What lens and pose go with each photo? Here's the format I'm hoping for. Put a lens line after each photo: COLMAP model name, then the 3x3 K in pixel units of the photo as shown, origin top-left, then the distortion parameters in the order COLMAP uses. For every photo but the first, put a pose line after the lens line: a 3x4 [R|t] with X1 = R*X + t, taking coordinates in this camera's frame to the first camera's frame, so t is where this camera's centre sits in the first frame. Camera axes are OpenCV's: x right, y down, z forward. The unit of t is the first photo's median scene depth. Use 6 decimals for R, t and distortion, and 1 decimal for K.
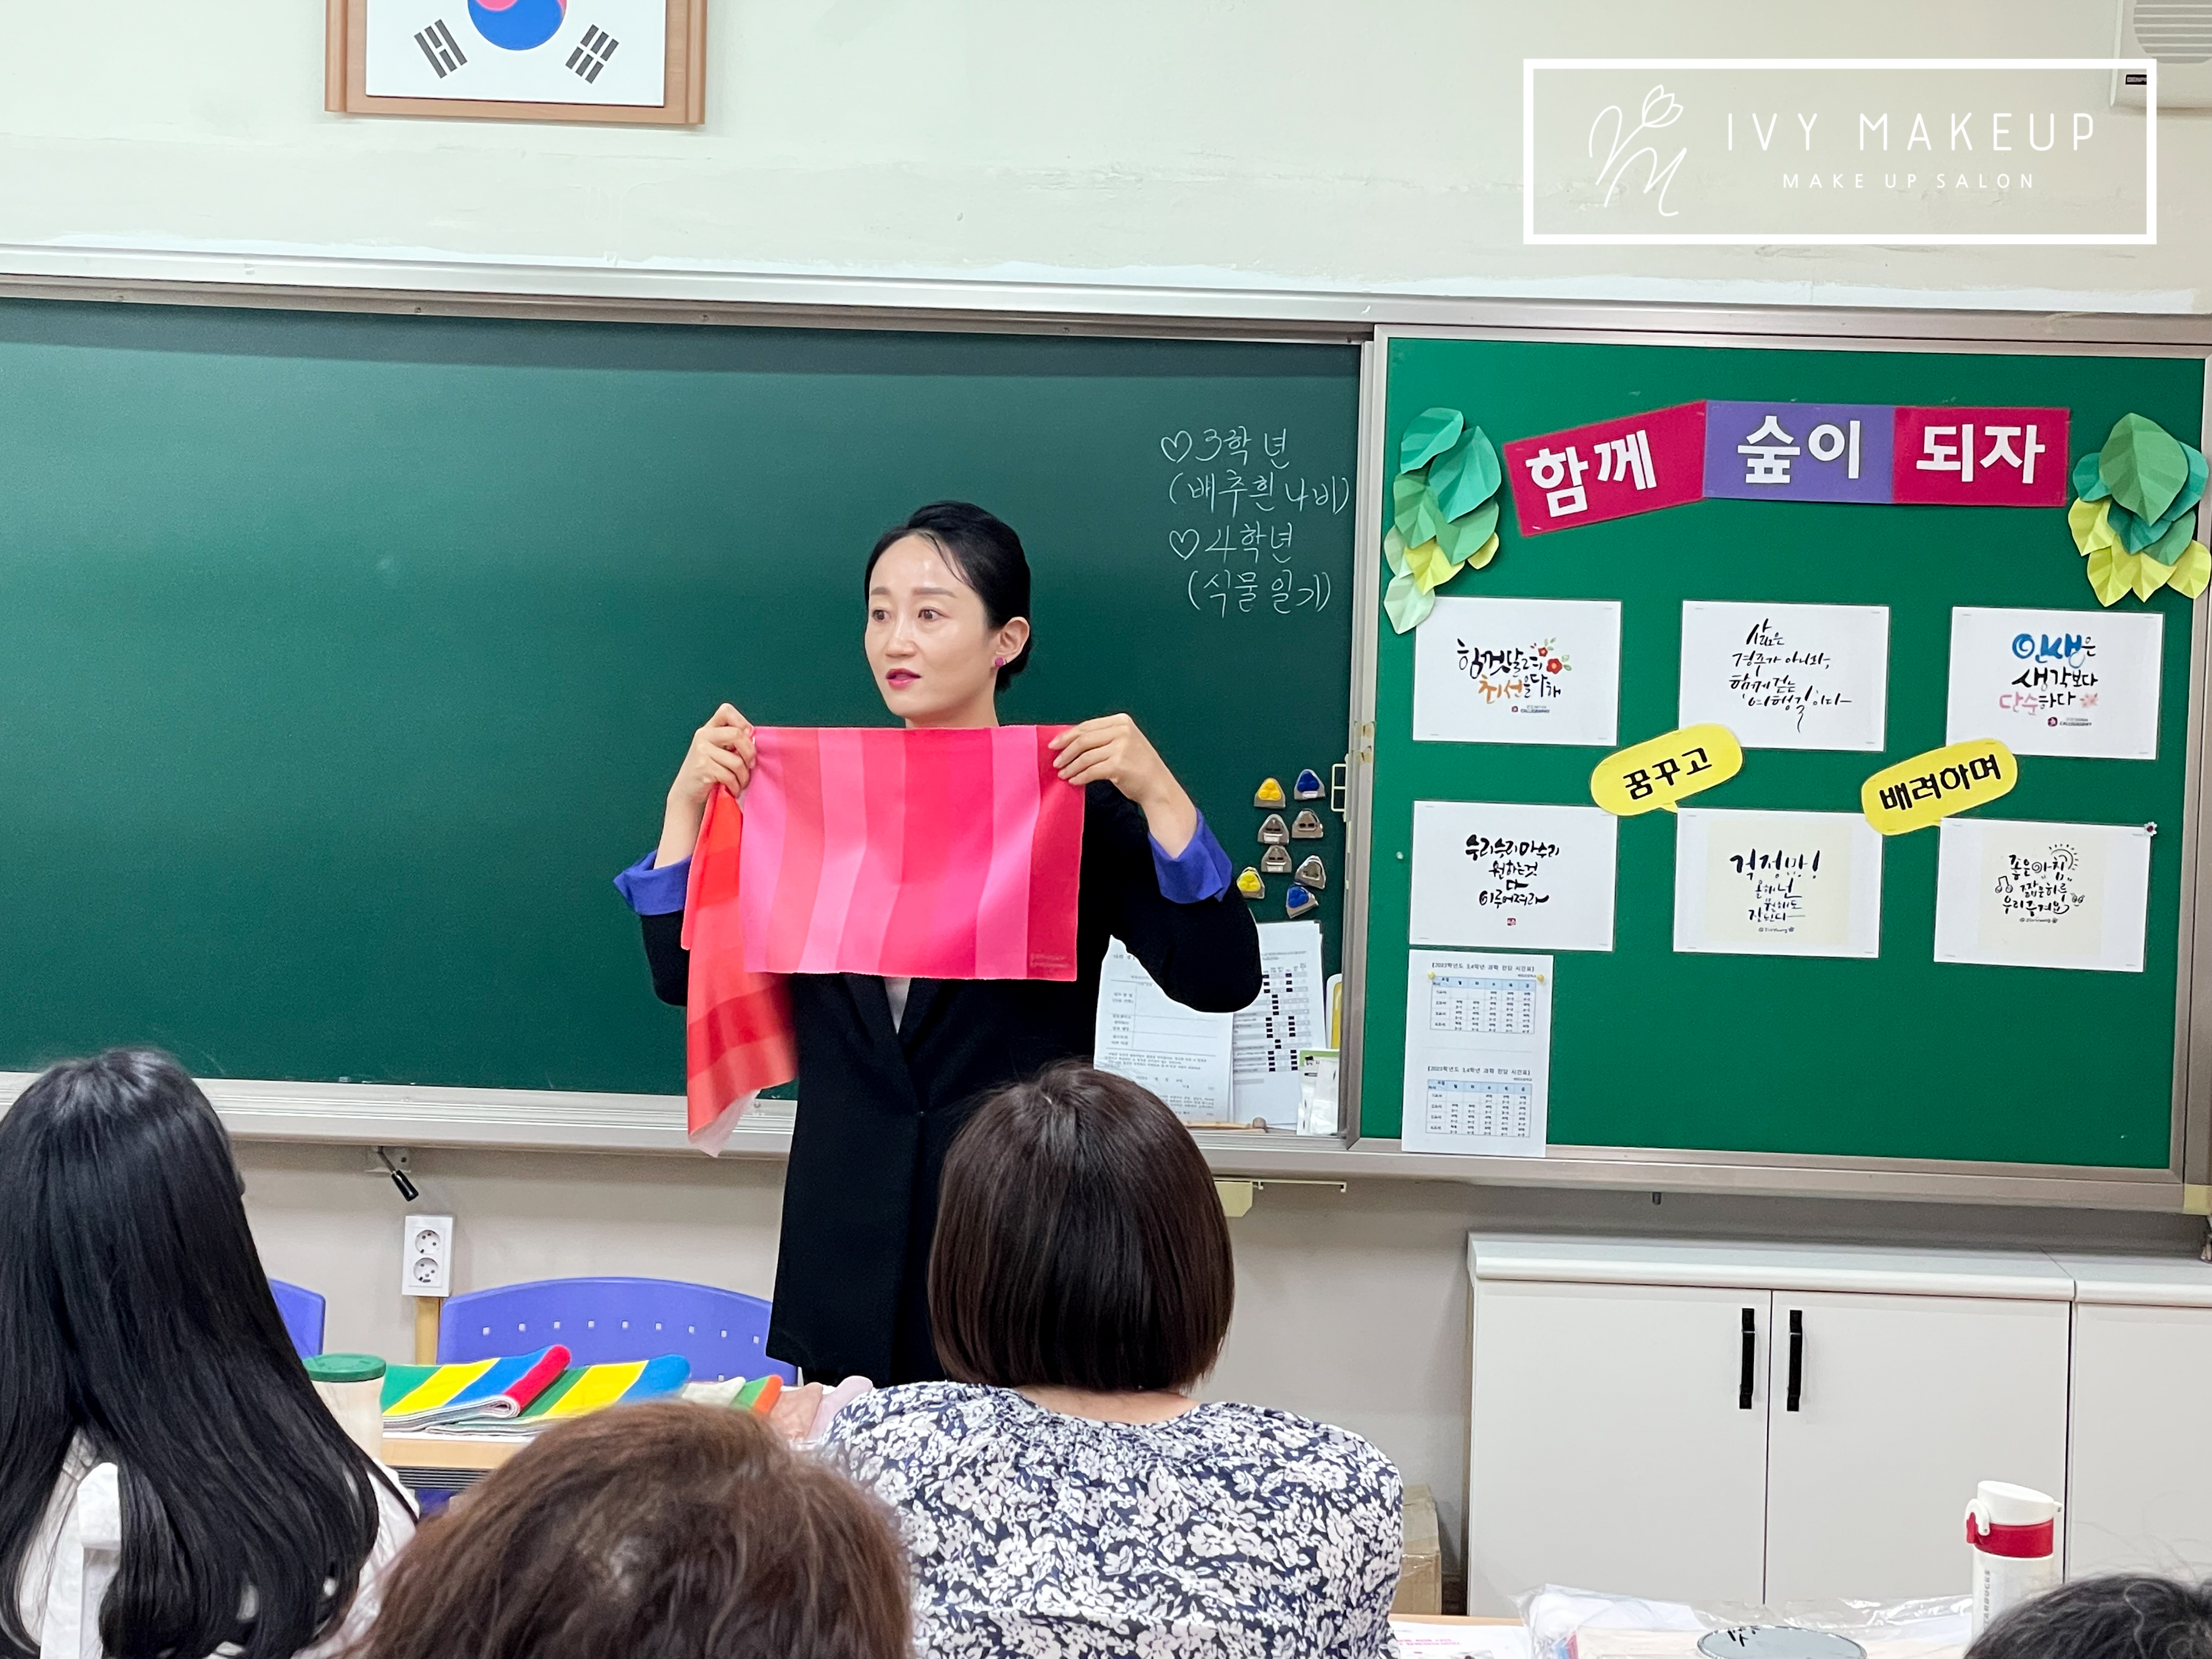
lens RADIAL K [[4241.4, 0, 1085.8], [0, 4241.4, 777.3], [0, 0, 1]] dist [0.112888, 0.000000]
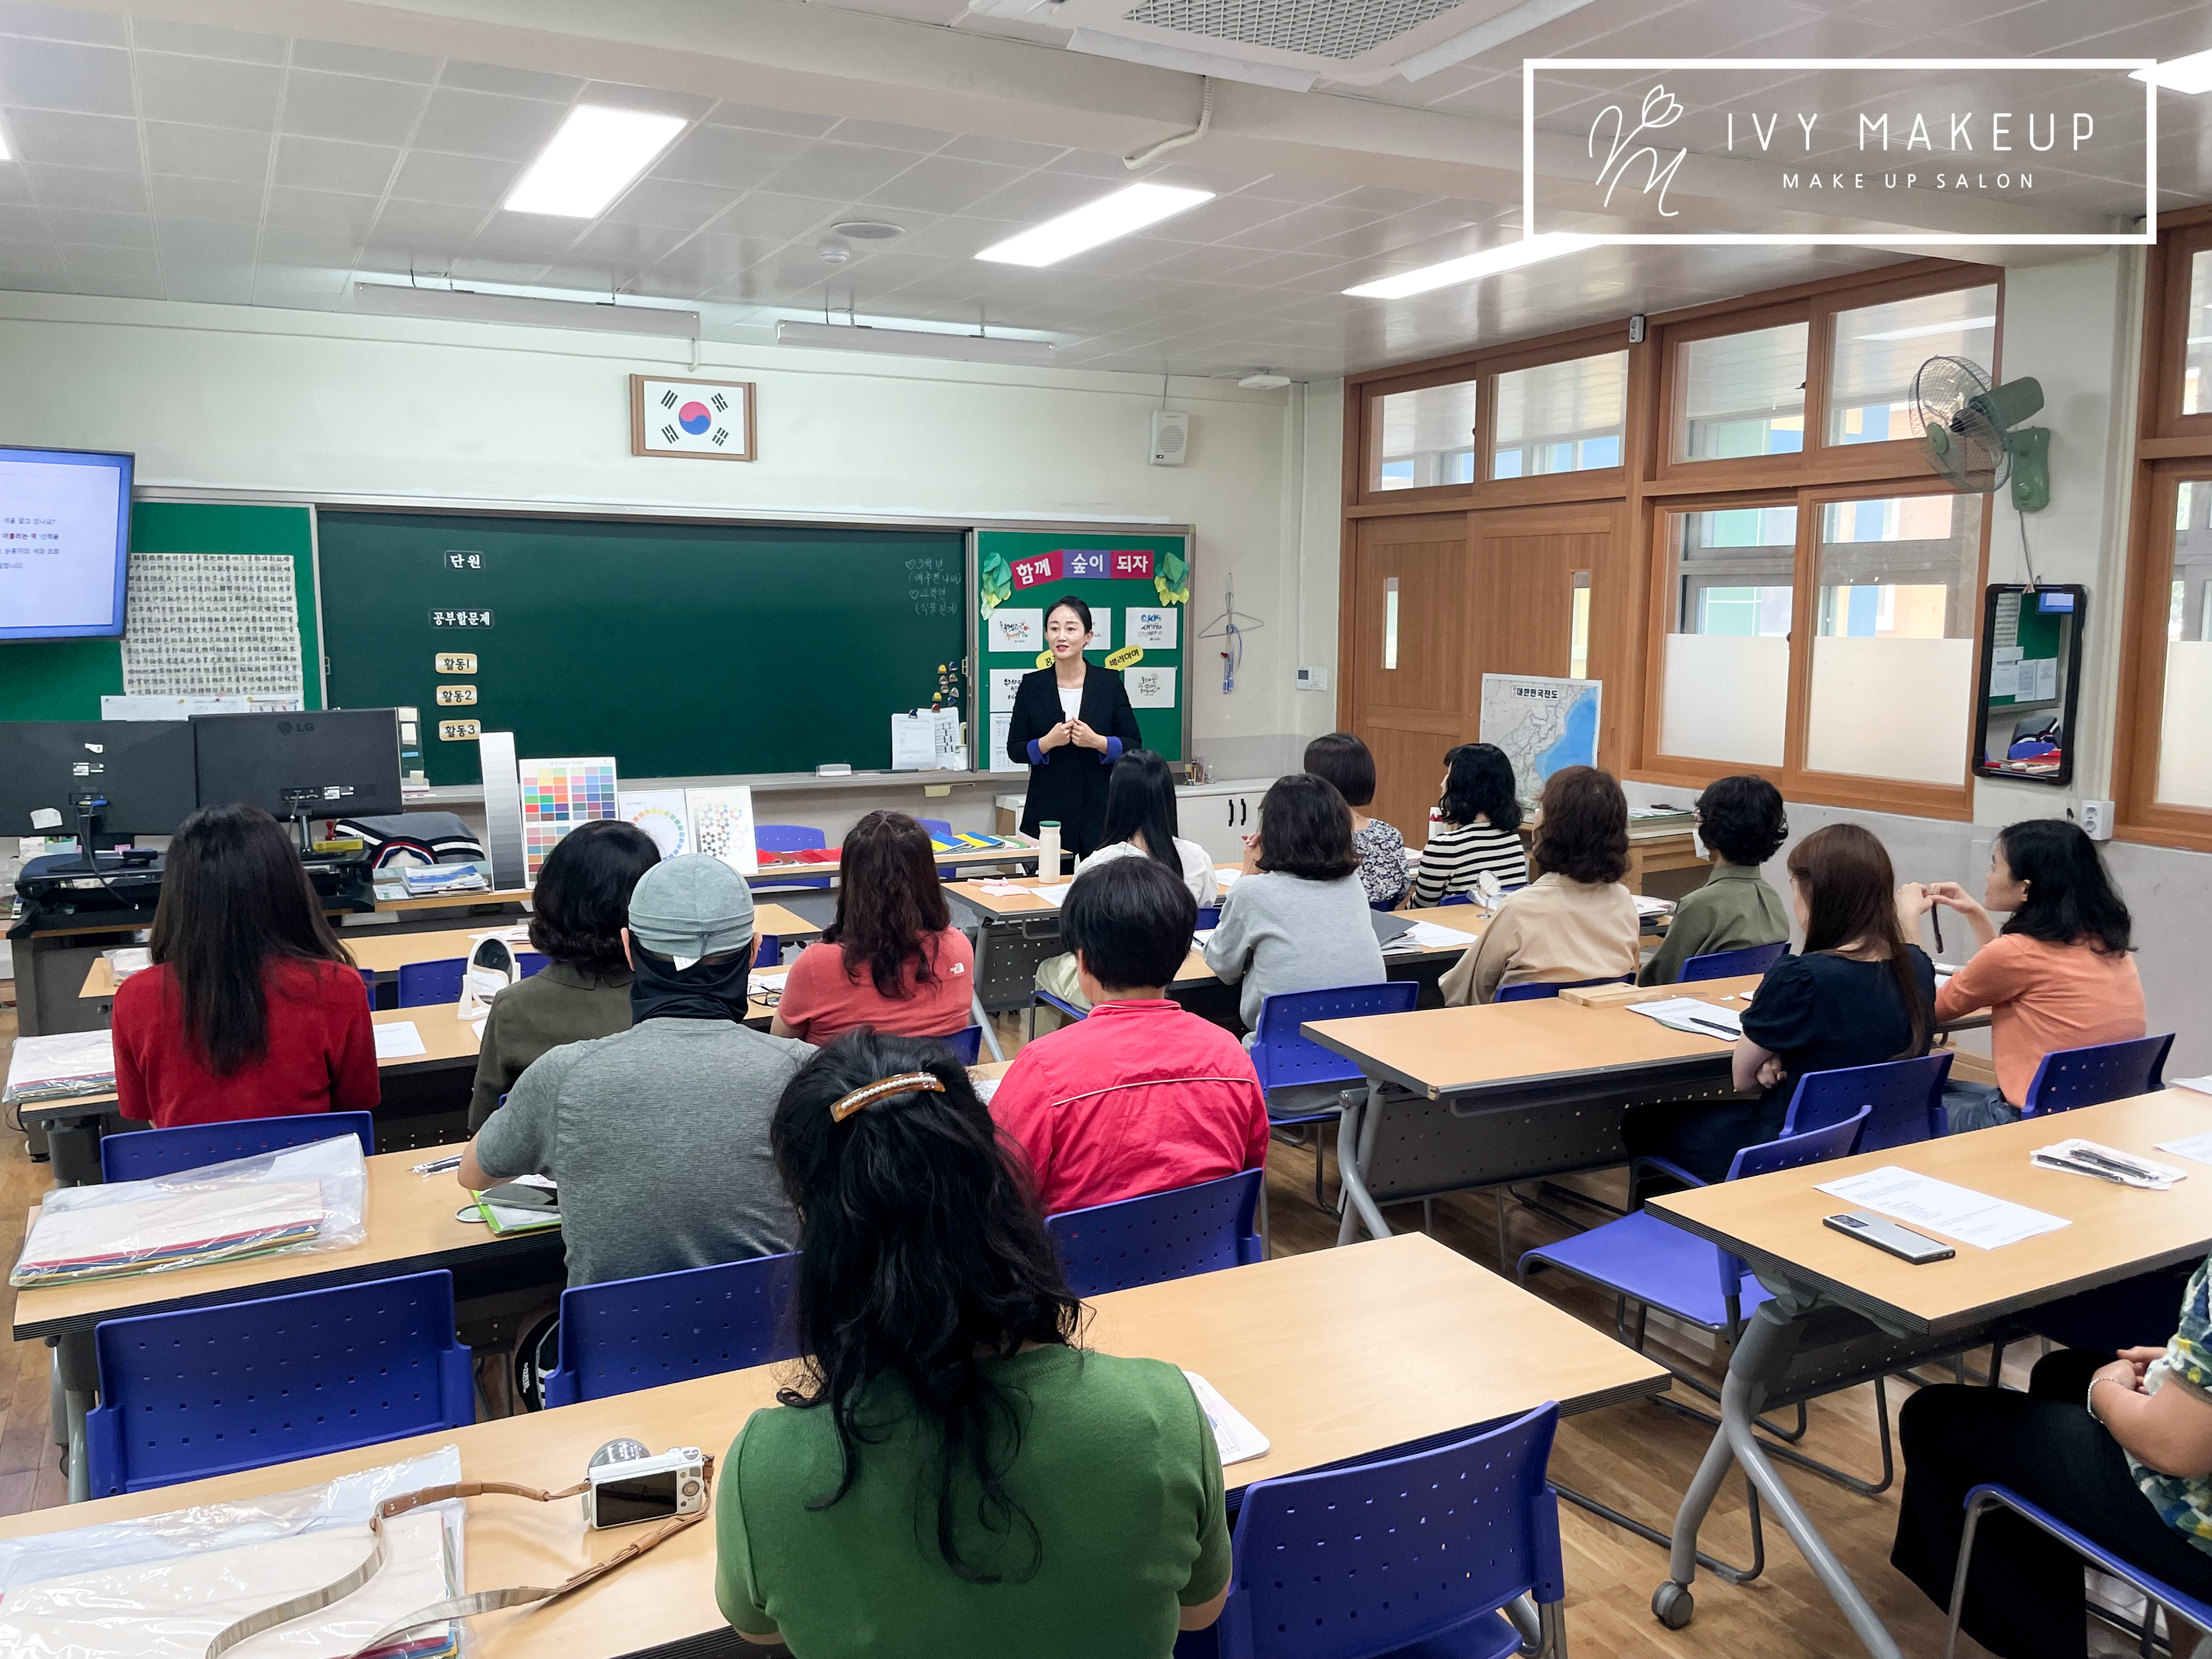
lens RADIAL K [[1688.5, 0, 1103.5], [0, 1688.5, 823.0], [0, 0, 1]] dist [0.060332, -0.084512]
pose [[0.865952, -0.090873, 0.491803, -0.519897], [0.039875, 0.992768, 0.113229, -0.021871], [-0.498536, -0.078440, 0.863313, -0.220053]]
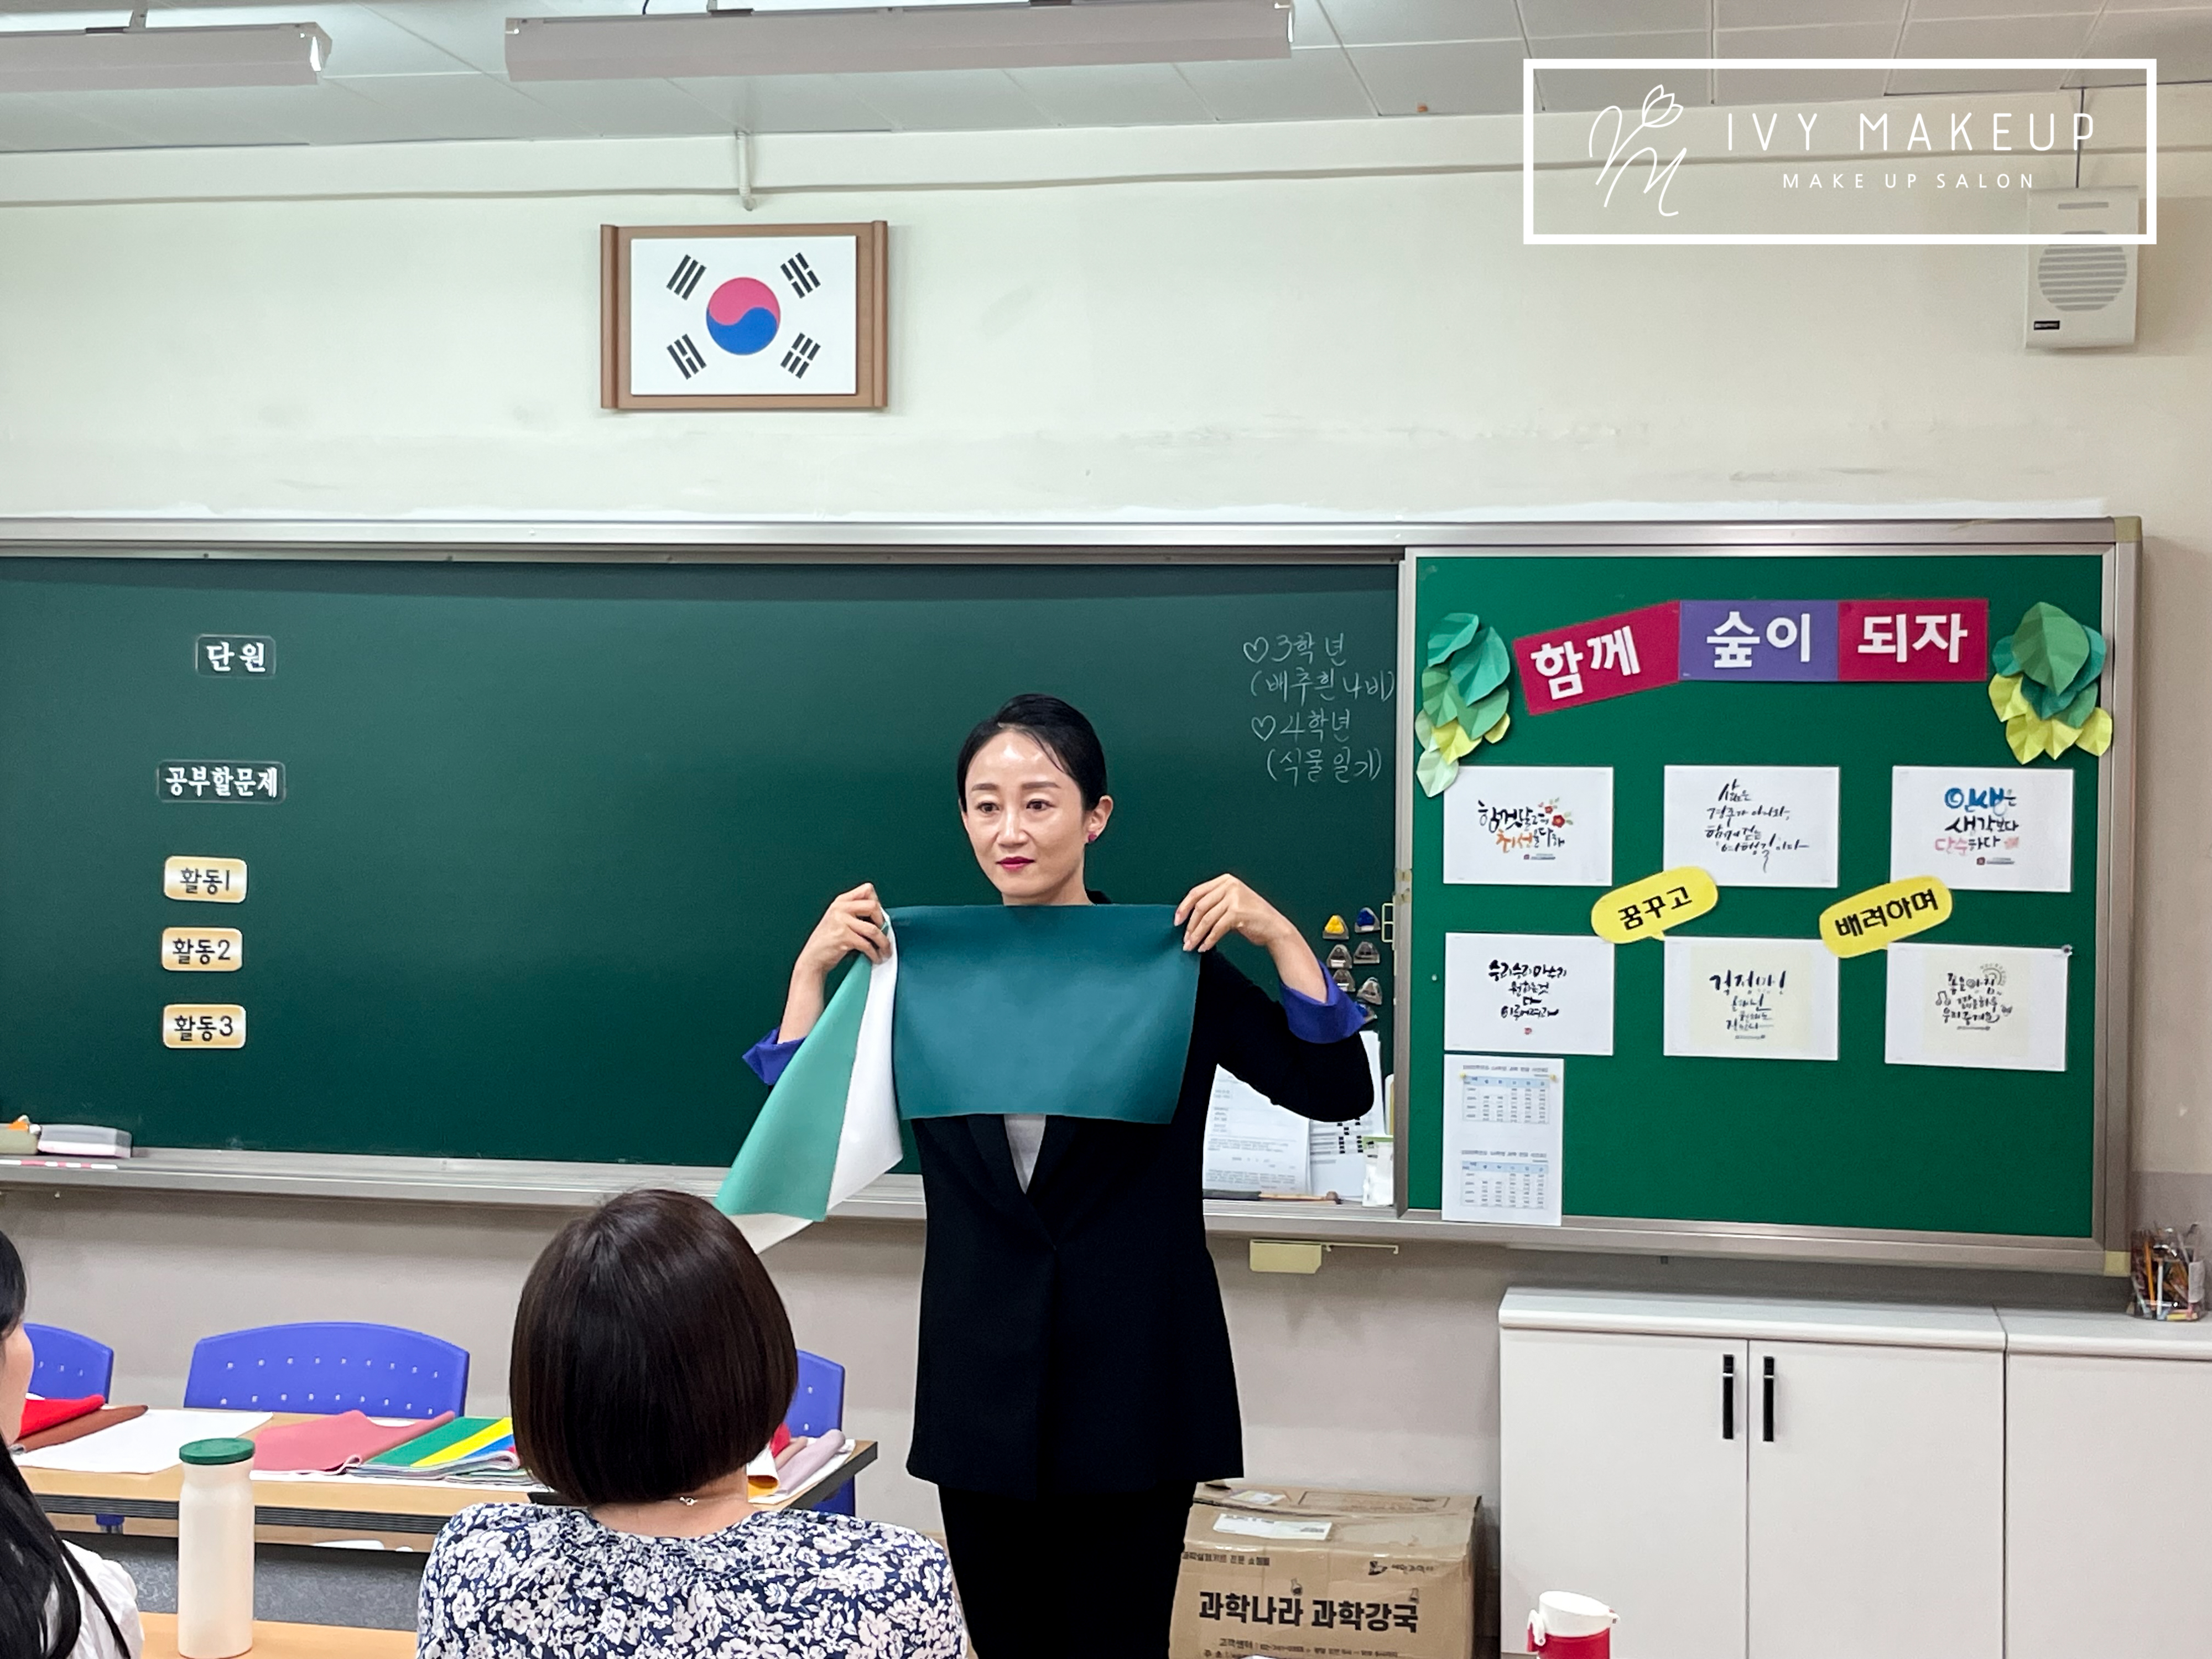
lens RADIAL K [[3051.2, 0, 1101.8], [0, 3051.2, 803.2], [0, 0, 1]] dist [0.097027, 0.000000]
pose [[0.989447, -0.018070, -0.143766, 0.106736], [0.013359, 0.999344, -0.033666, -0.003517], [0.144280, 0.031390, 0.989039, 0.112593]]
